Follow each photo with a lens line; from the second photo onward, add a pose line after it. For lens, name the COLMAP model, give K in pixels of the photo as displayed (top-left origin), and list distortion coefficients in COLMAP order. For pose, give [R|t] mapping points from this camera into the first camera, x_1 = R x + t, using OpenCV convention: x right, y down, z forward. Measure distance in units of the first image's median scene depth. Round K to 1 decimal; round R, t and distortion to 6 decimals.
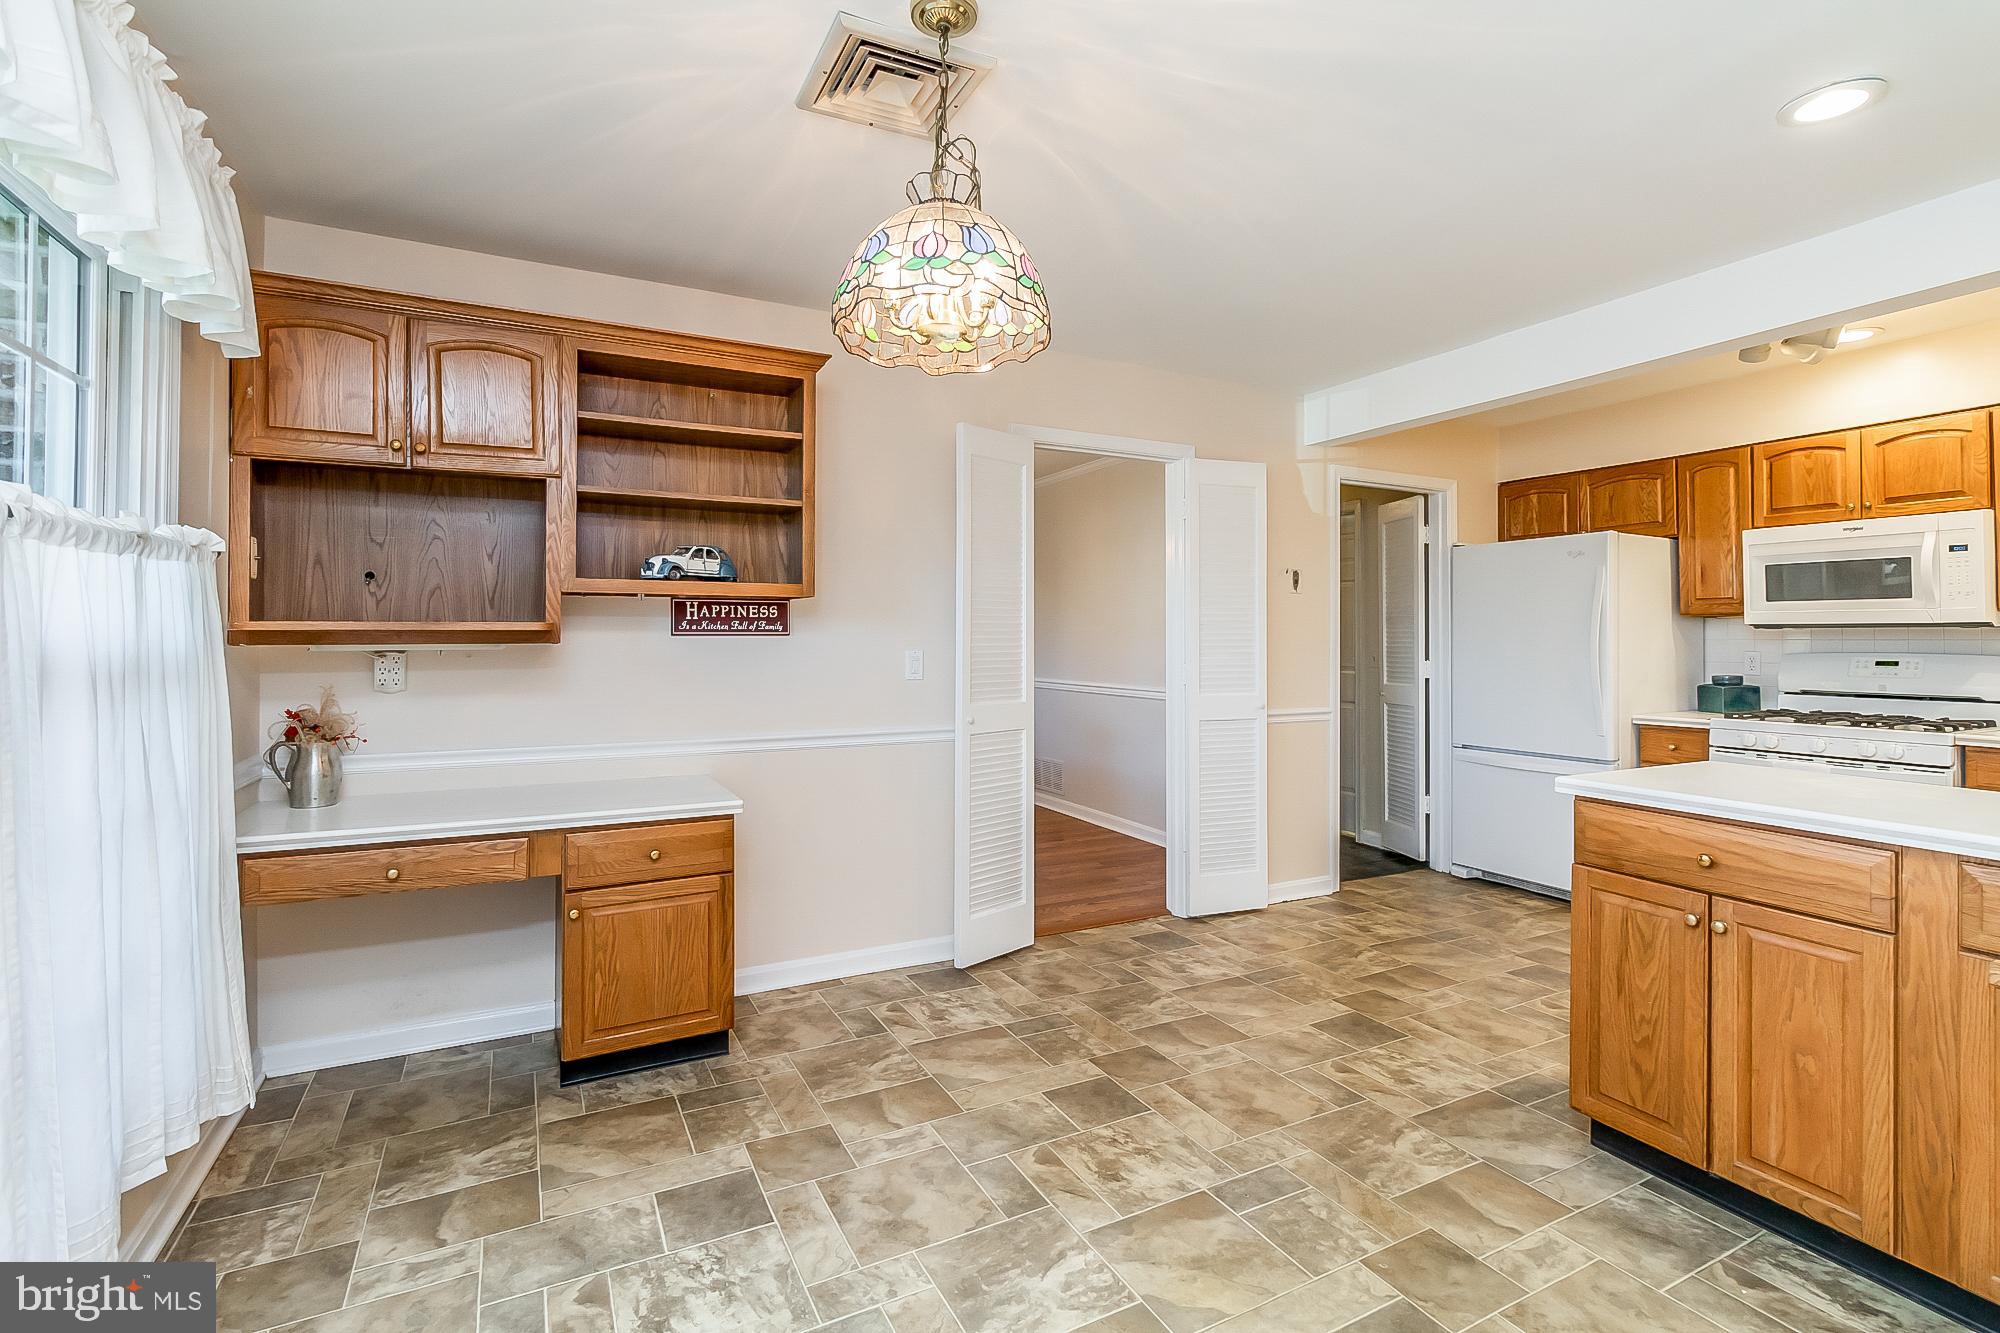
lens RADIAL K [[939.6, 0, 1005.2], [0, 939.6, 630.1], [0, 0, 1]] dist [0.006934, 0.000164]
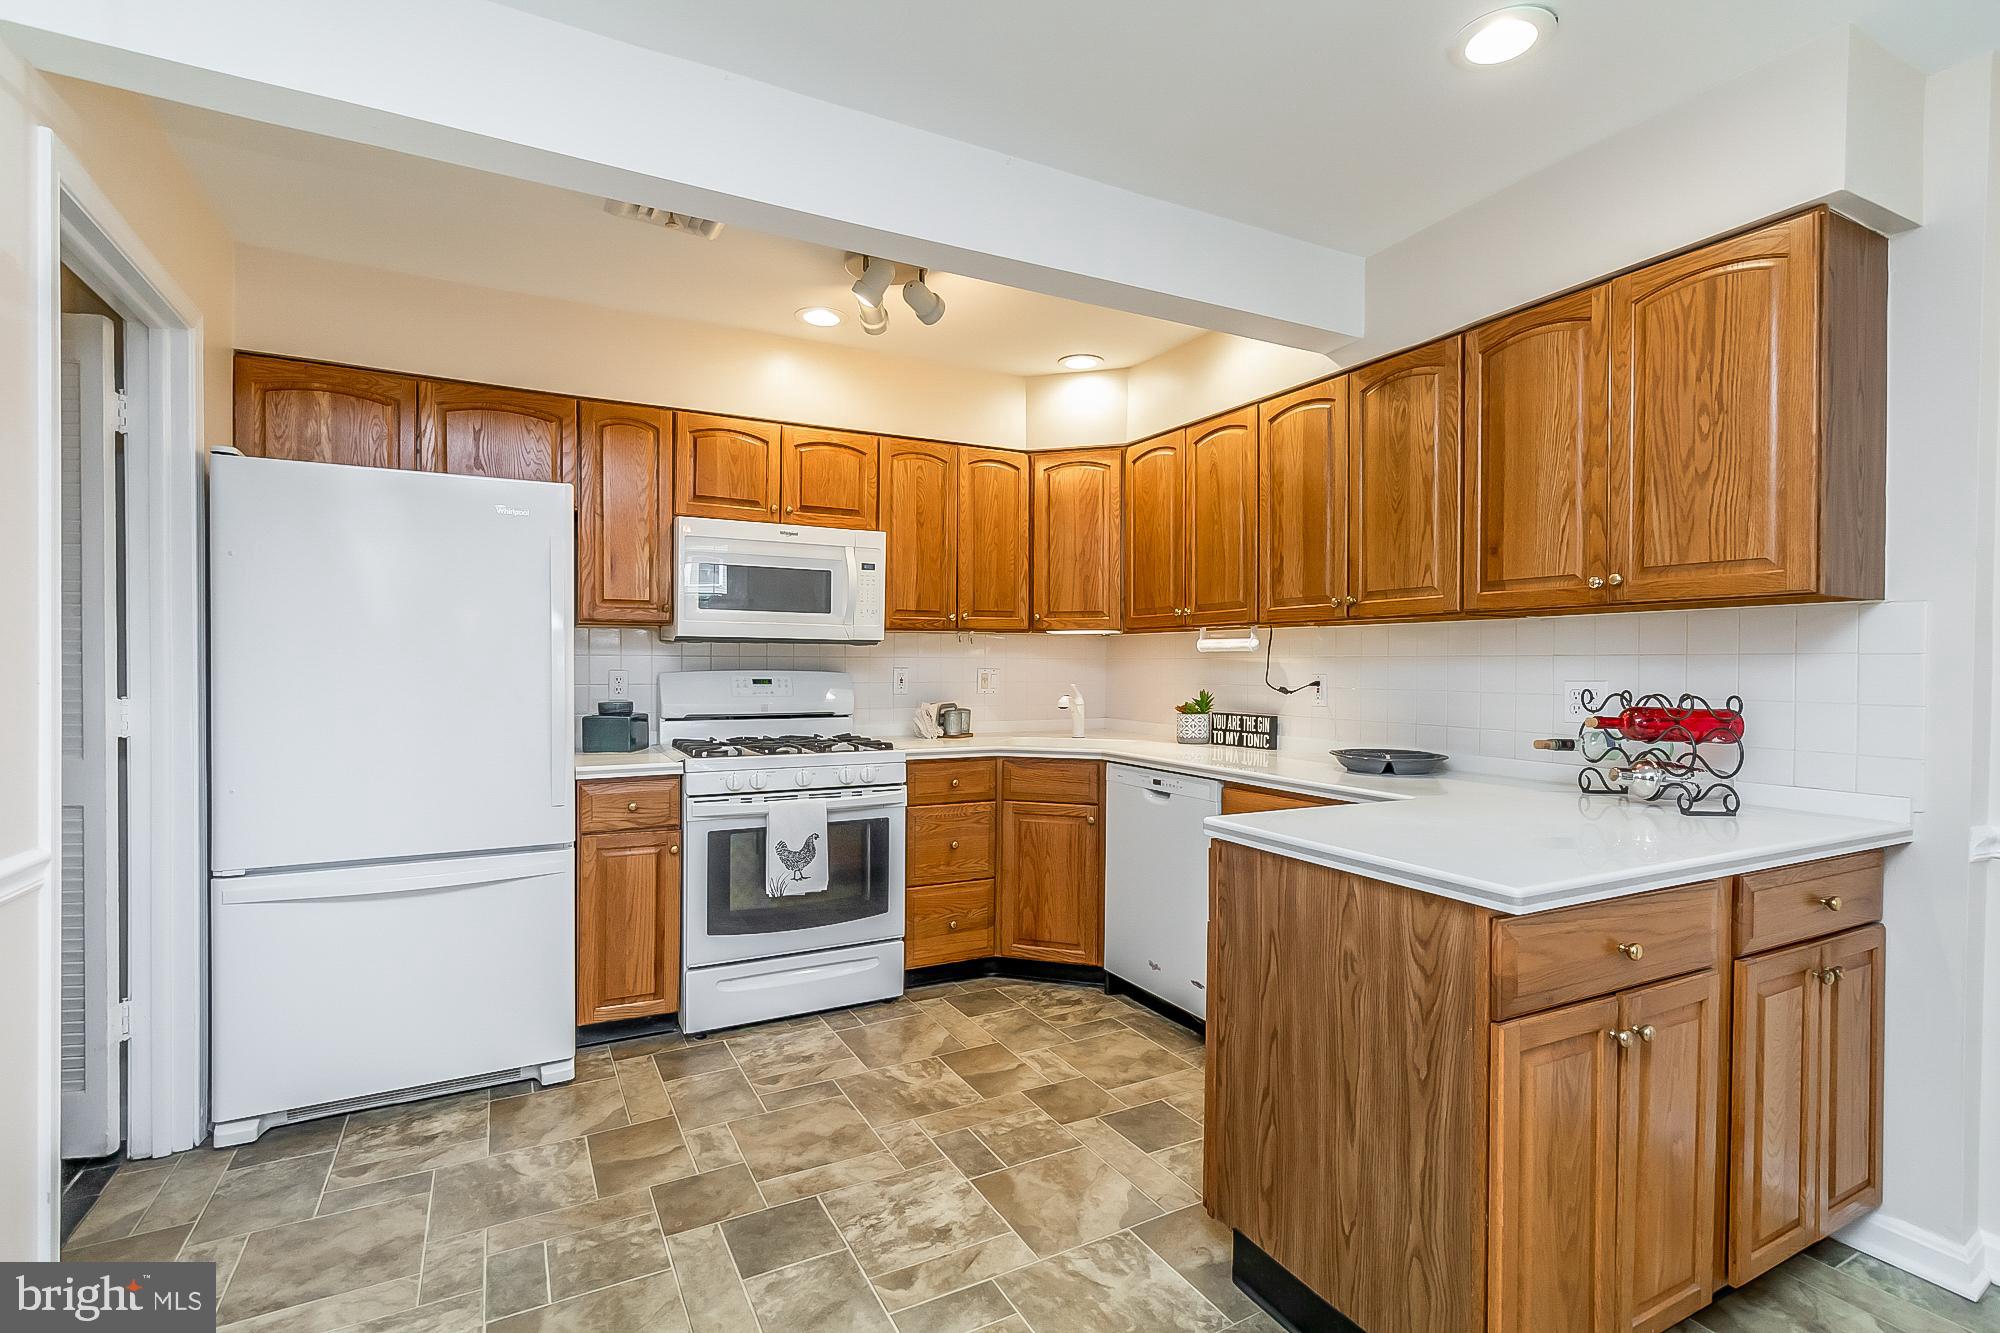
lens RADIAL K [[939.6, 0, 991.7], [0, 939.6, 662.5], [0, 0, 1]] dist [0.006934, 0.000164]
pose [[-0.010728, -0.004286, 0.999933, -0.003684], [-0.016862, 0.999849, 0.004105, 0.008704], [-0.999800, -0.016817, -0.010799, 0.772380]]
